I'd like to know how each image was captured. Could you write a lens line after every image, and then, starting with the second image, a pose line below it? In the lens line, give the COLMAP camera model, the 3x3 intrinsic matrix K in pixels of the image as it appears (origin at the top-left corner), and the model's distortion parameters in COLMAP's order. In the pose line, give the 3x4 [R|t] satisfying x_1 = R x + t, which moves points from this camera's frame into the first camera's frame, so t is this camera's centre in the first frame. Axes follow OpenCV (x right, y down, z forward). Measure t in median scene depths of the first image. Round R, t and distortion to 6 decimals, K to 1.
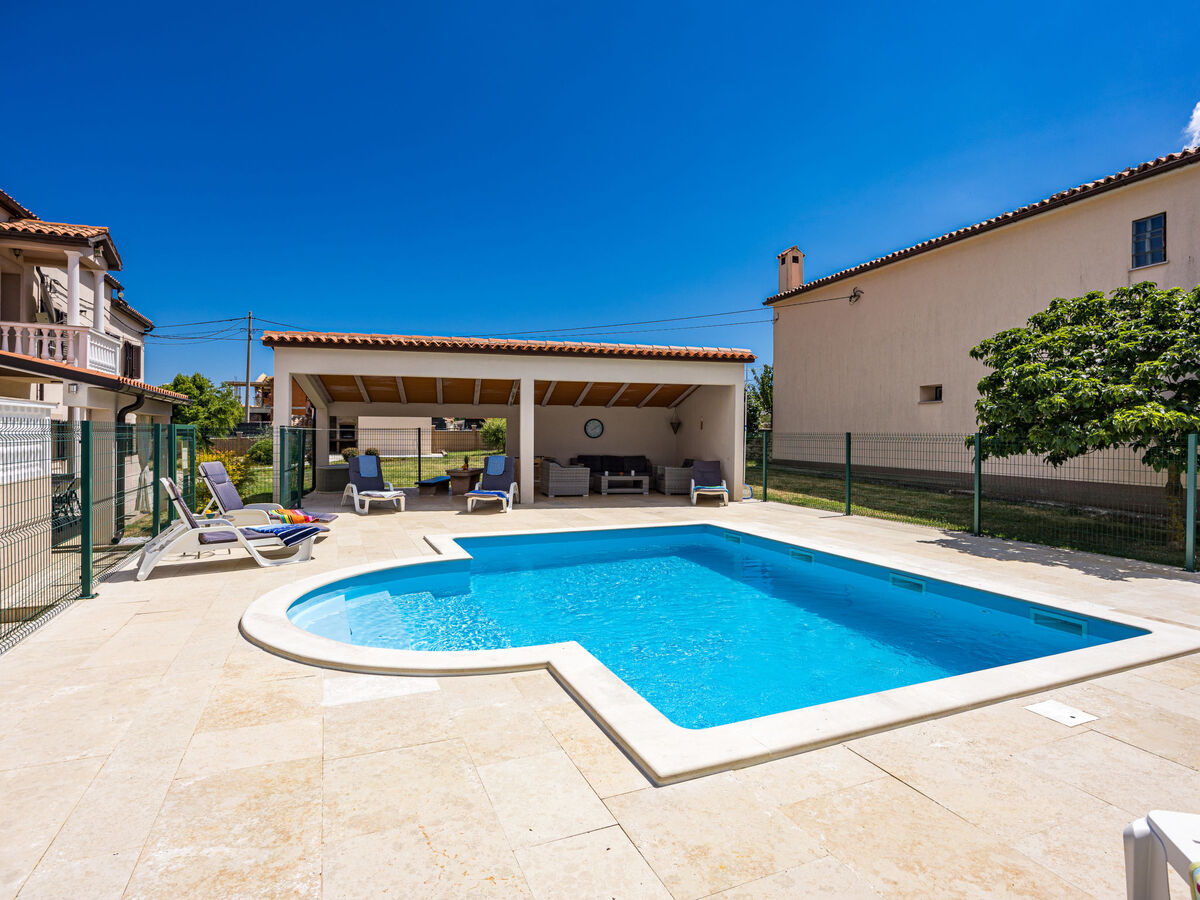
lens RADIAL K [[630.5, 0, 604.6], [0, 630.5, 429.2], [0, 0, 1]] dist [-0.006658, -0.001023]
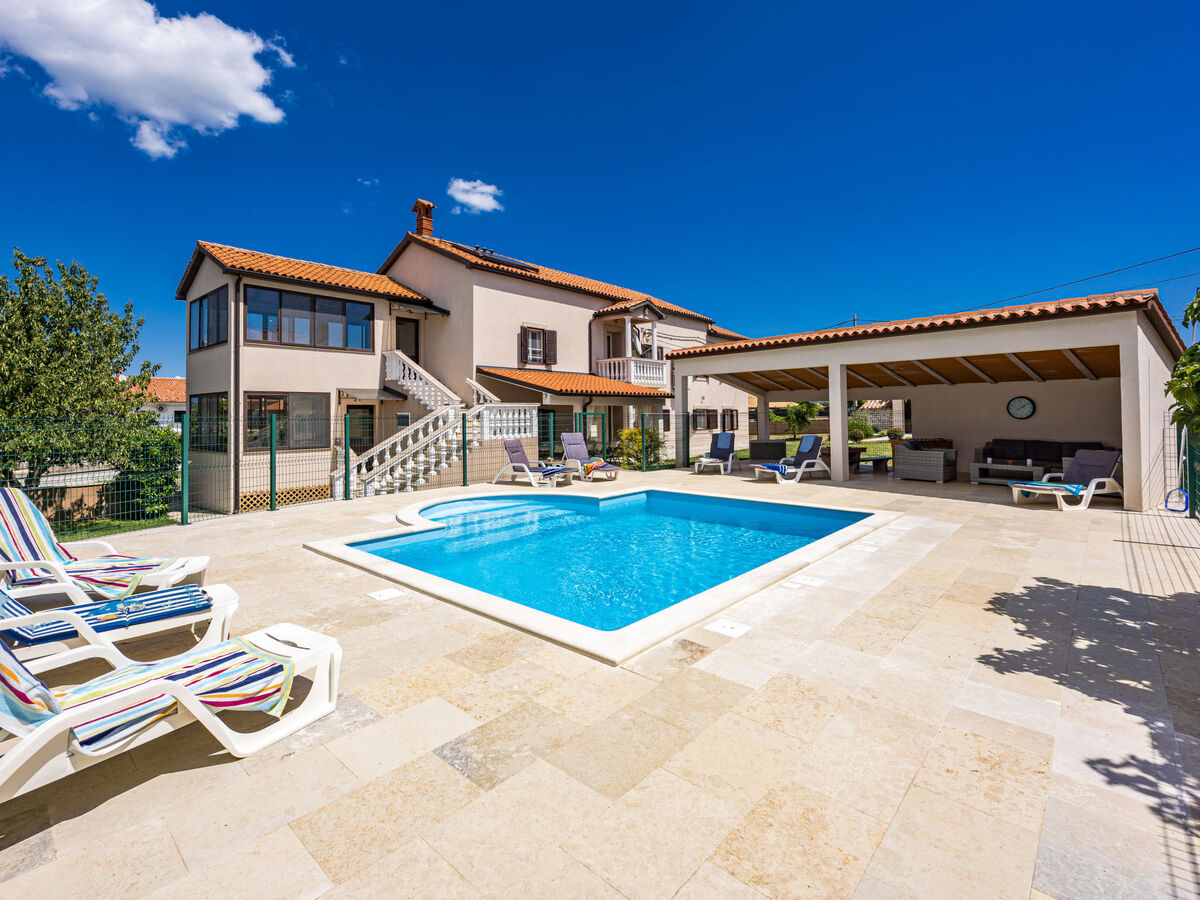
lens RADIAL K [[563.8, 0, 579.1], [0, 563.8, 398.9], [0, 0, 1]] dist [0.000443, -0.000066]
pose [[0.405214, -0.035152, -0.913546, 0.556181], [0.015334, 0.999381, -0.031653, 0.002755], [0.914093, -0.001182, 0.405502, 0.214593]]
